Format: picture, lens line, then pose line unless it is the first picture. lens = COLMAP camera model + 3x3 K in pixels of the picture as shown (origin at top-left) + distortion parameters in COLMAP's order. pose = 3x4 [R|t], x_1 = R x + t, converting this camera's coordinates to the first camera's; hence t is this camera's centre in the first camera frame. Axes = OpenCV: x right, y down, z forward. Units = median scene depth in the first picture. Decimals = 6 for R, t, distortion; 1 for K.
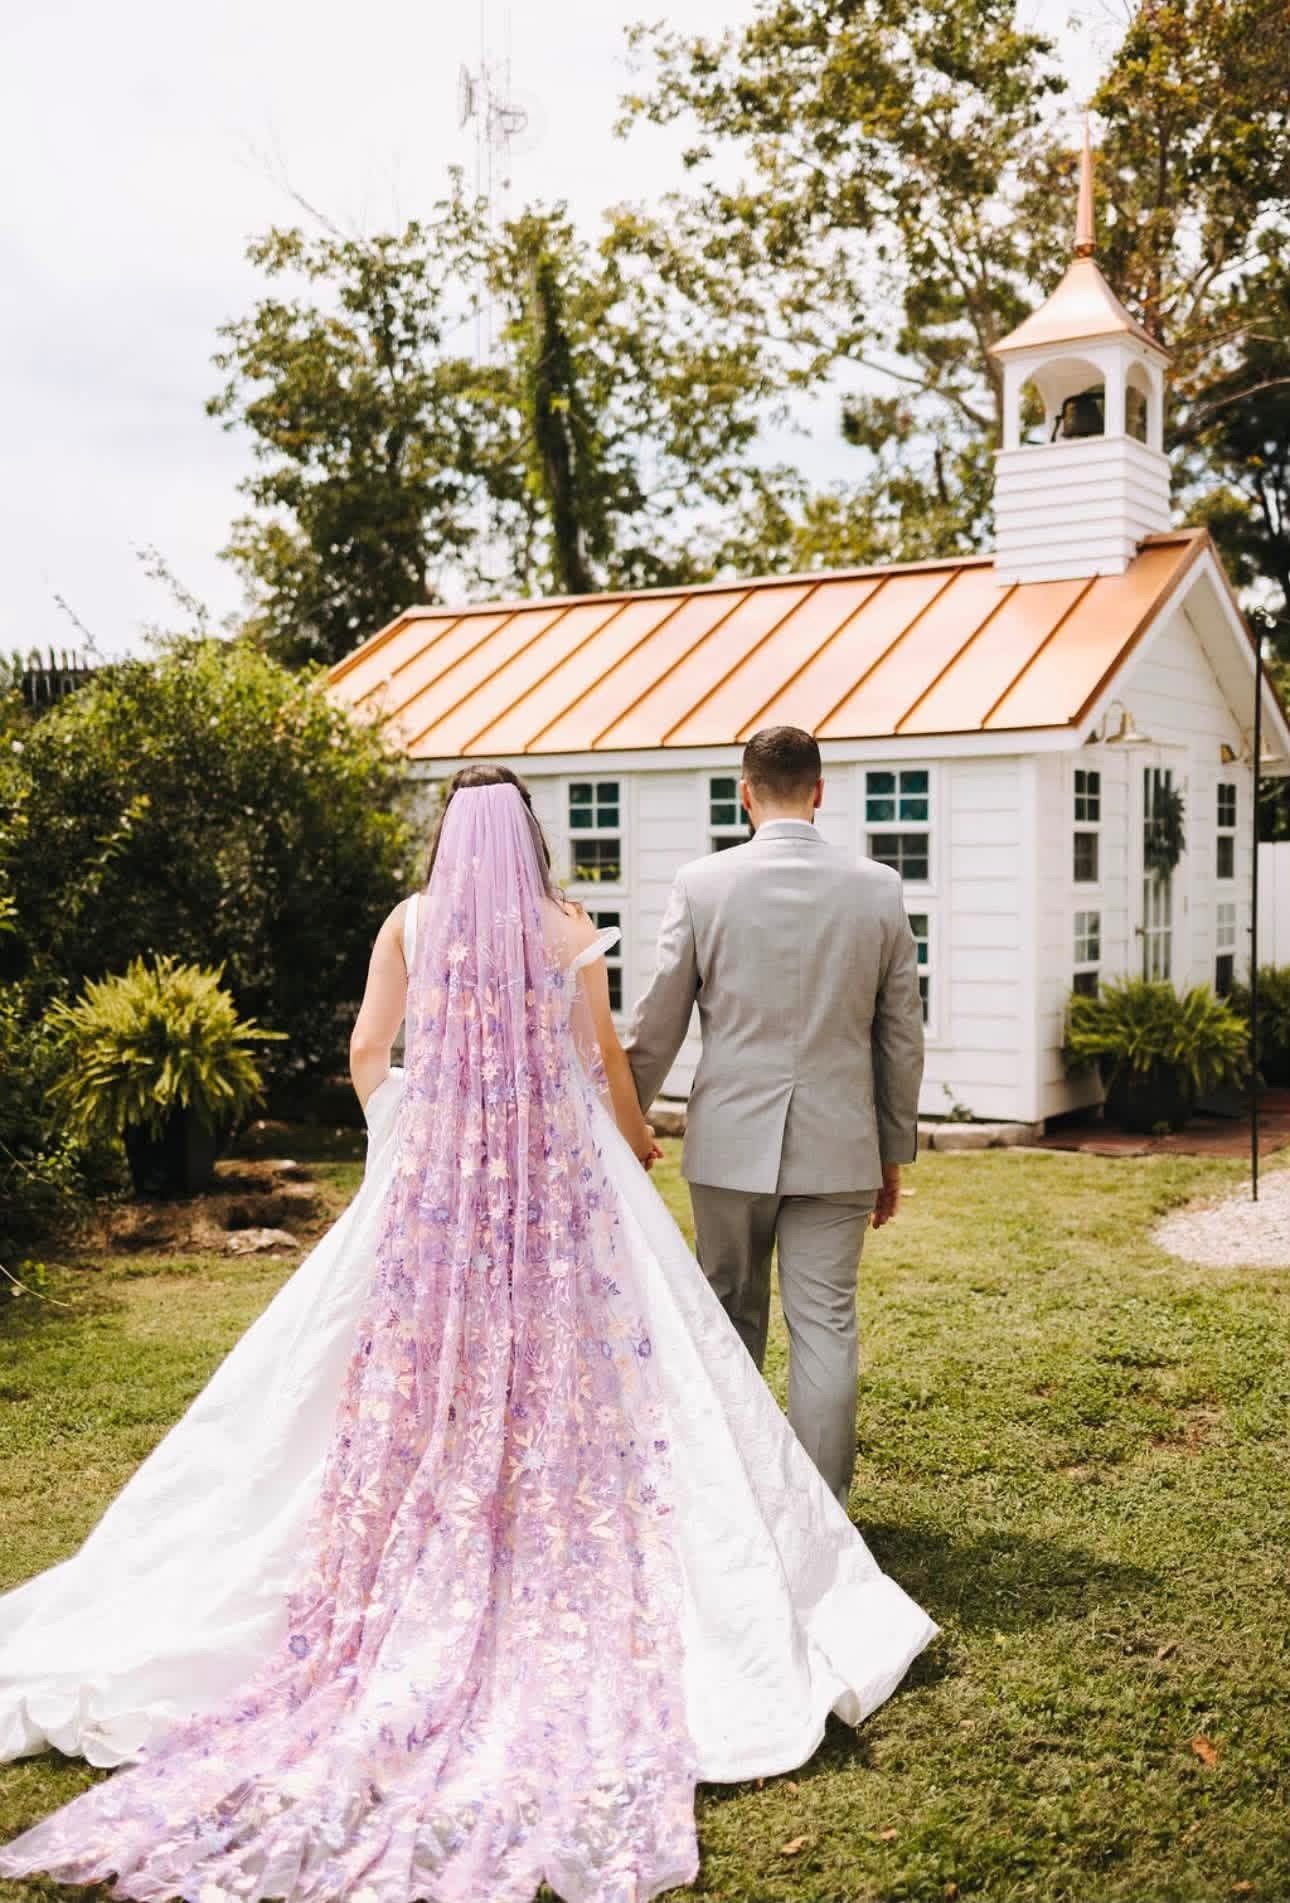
lens RADIAL K [[2244.4, 0, 645.0], [0, 2244.4, 951.5], [0, 0, 1]] dist [-0.085270, -0.002082]
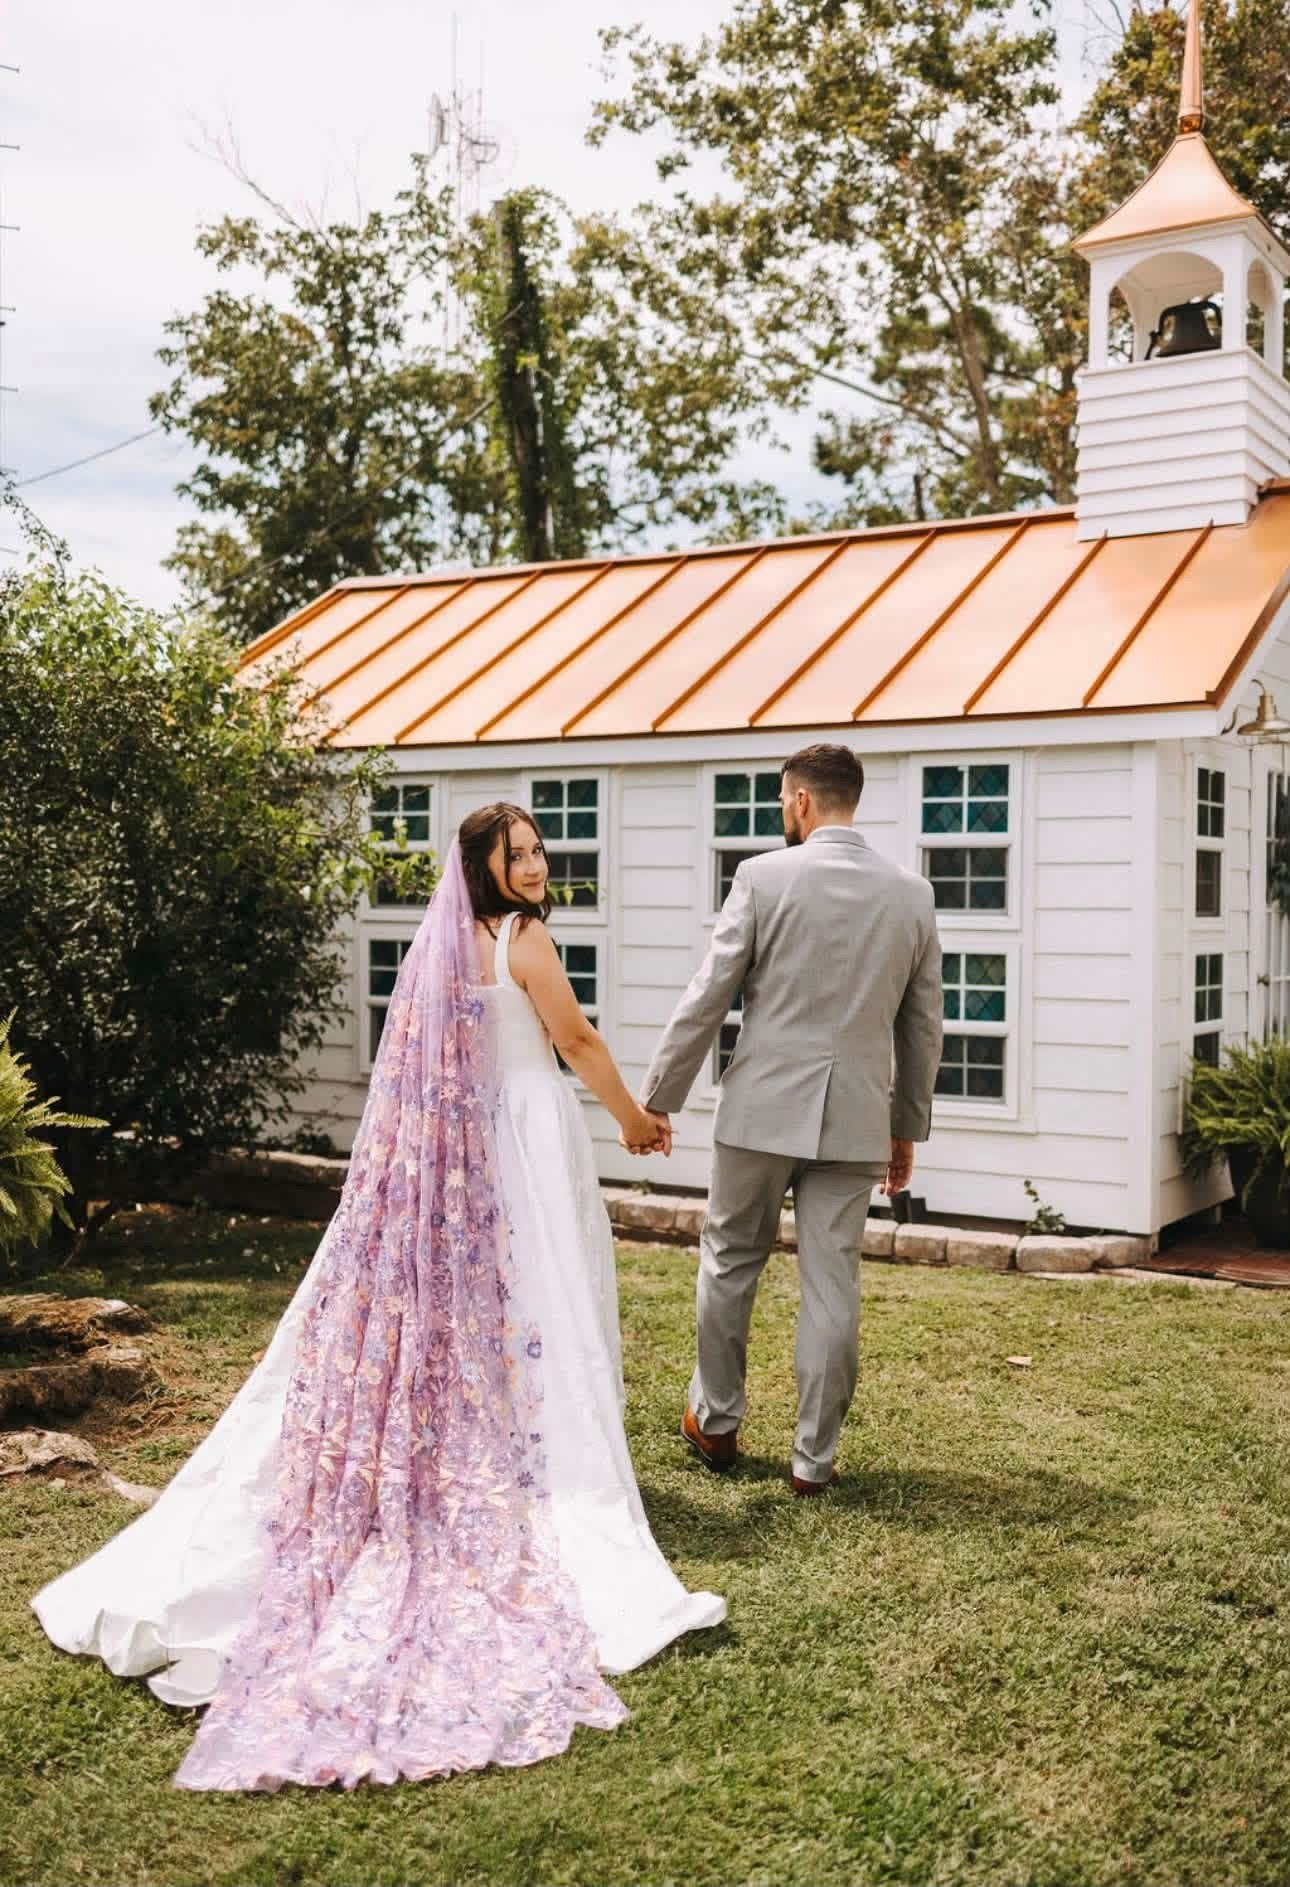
lens RADIAL K [[2044.4, 0, 645.0], [0, 2044.4, 943.5], [0, 0, 1]] dist [-0.004461, -0.009706]
pose [[0.999614, 0.014862, 0.023461, -0.005008], [-0.014385, 0.999689, -0.020387, -0.001963], [-0.023757, 0.020042, 0.999517, 0.134011]]
